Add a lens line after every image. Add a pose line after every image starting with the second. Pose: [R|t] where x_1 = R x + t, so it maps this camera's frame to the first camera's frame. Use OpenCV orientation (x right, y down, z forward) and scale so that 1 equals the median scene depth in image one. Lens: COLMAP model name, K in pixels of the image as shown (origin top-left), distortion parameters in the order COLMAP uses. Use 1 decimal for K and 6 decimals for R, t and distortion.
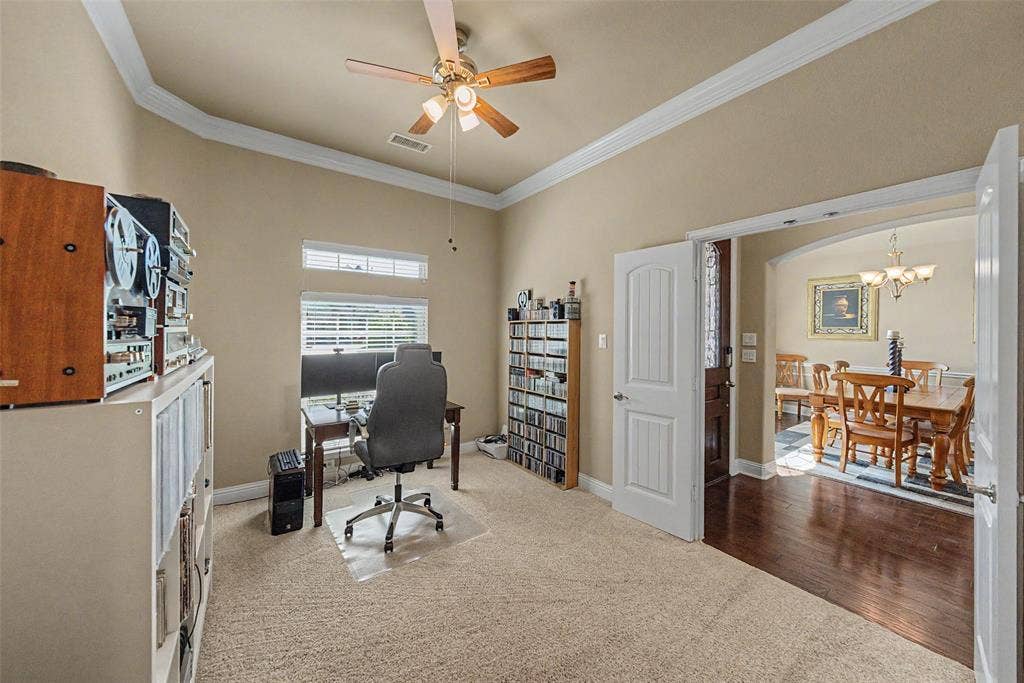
lens RADIAL K [[361.6, 0, 510.4], [0, 361.6, 332.4], [0, 0, 1]] dist [-0.001220, 0.000013]
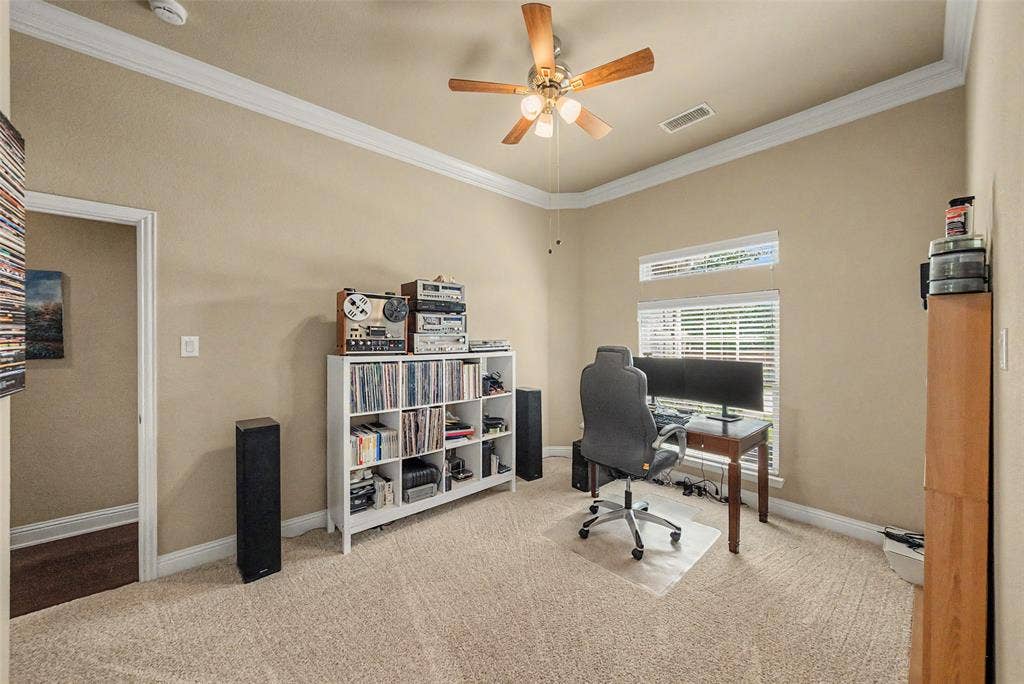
lens RADIAL K [[361.6, 0, 508.7], [0, 361.6, 344.1], [0, 0, 1]] dist [-0.001220, 0.000013]
pose [[0.087718, 0.003302, -0.996140, 0.492237], [0.011728, 0.999922, 0.004347, 0.008455], [0.996076, -0.012064, 0.087672, 0.456310]]
